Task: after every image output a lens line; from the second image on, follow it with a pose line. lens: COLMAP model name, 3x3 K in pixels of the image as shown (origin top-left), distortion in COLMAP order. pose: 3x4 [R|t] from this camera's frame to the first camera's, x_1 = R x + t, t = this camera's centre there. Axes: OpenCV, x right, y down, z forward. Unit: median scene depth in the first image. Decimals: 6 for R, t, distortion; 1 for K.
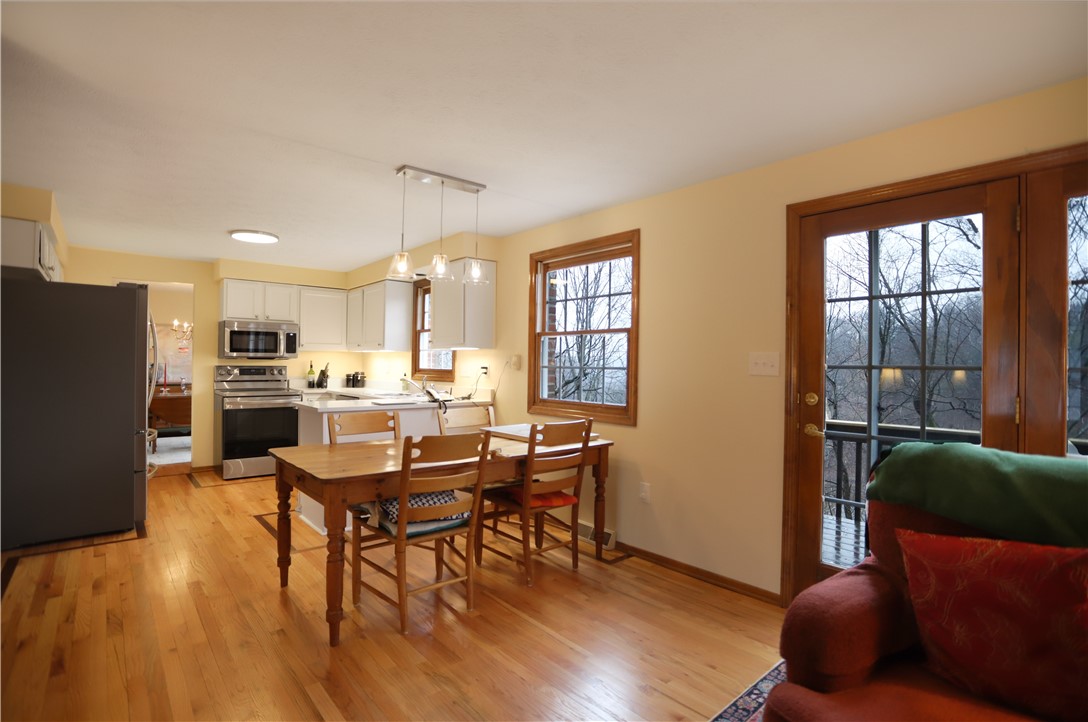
lens RADIAL K [[537.0, 0, 544.4], [0, 537.0, 361.6], [0, 0, 1]] dist [-0.047821, 0.021620]
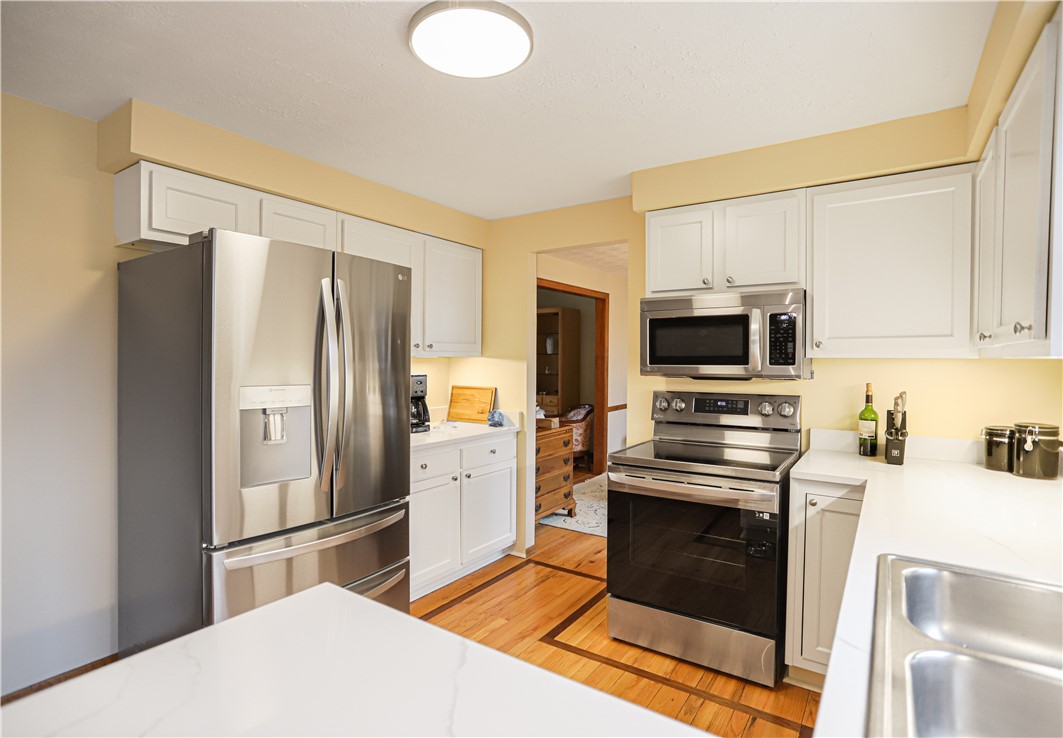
lens RADIAL K [[543.1, 0, 531.9], [0, 543.1, 369.4], [0, 0, 1]] dist [-0.000125, -0.000116]
pose [[0.281178, 0.003069, -0.959651, -0.146867], [0.001706, 0.999992, 0.003698, -0.014371], [0.959654, -0.002676, 0.281171, 0.708650]]
